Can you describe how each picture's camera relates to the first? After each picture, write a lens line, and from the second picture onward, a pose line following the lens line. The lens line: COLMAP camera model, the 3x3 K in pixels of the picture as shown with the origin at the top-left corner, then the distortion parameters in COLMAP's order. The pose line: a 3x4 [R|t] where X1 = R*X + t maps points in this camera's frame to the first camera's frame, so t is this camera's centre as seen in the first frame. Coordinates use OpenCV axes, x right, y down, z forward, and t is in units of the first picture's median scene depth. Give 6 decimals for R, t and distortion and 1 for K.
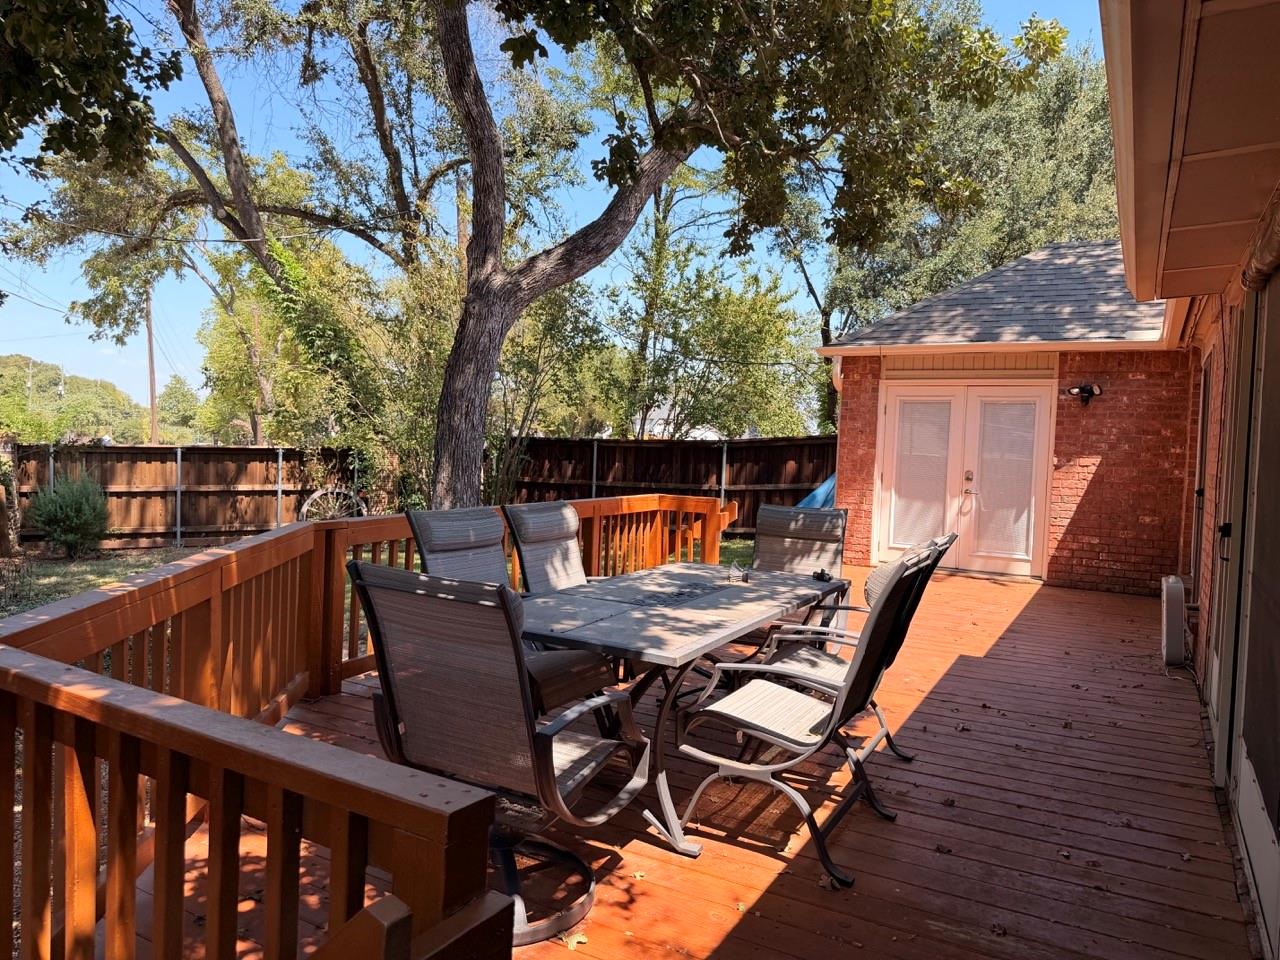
lens RADIAL K [[890.1, 0, 640.0], [0, 890.1, 480.0], [0, 0, 1]] dist [0.058601, -0.102440]
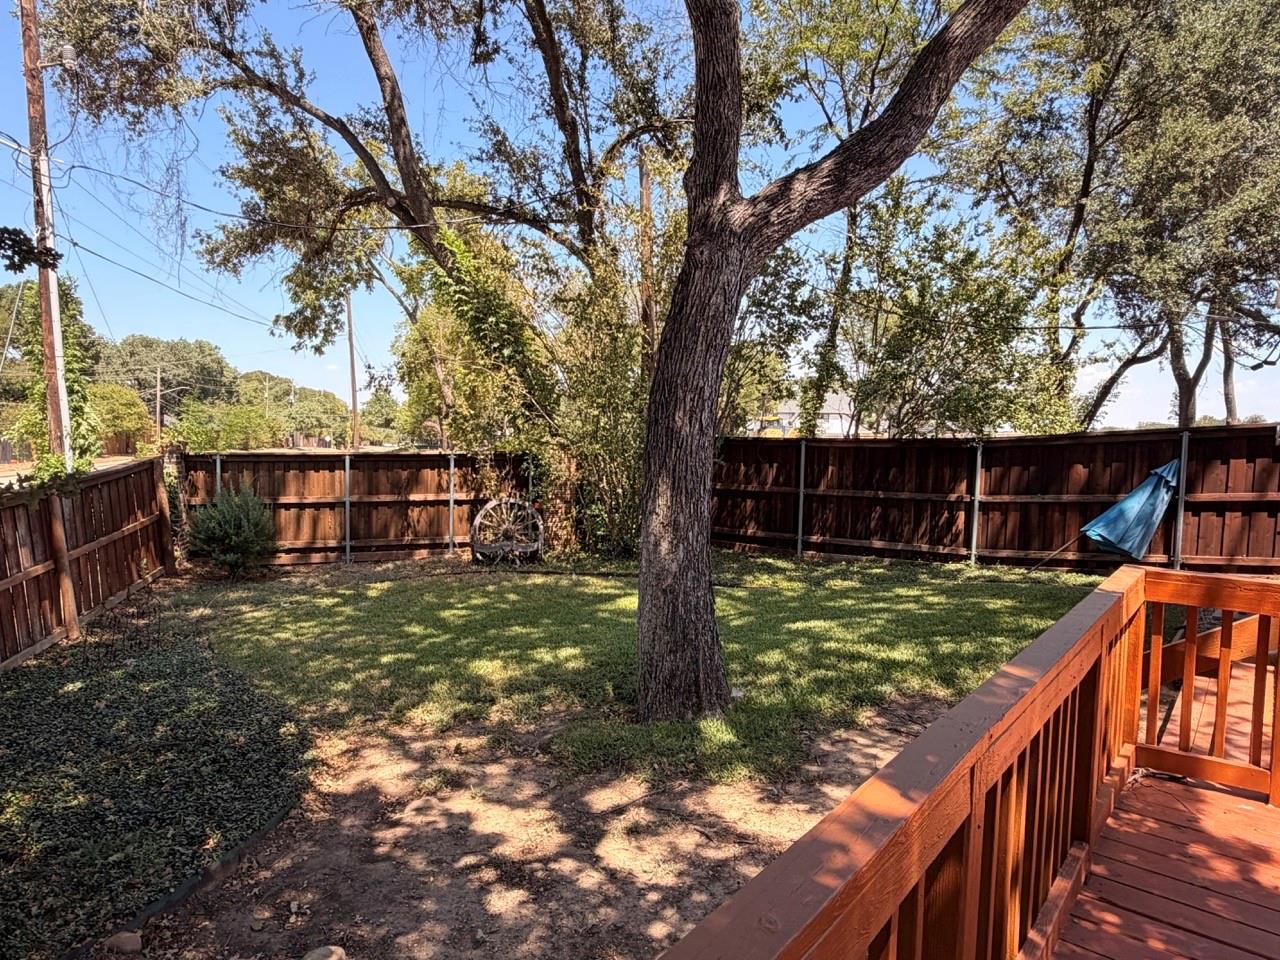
lens RADIAL K [[770.0, 0, 613.0], [0, 770.0, 470.8], [0, 0, 1]] dist [0.000284, -0.002141]
pose [[0.980876, -0.005218, -0.194563, -0.087174], [0.006012, 0.999976, 0.003489, -0.019532], [0.194540, -0.004592, 0.980884, 0.259842]]
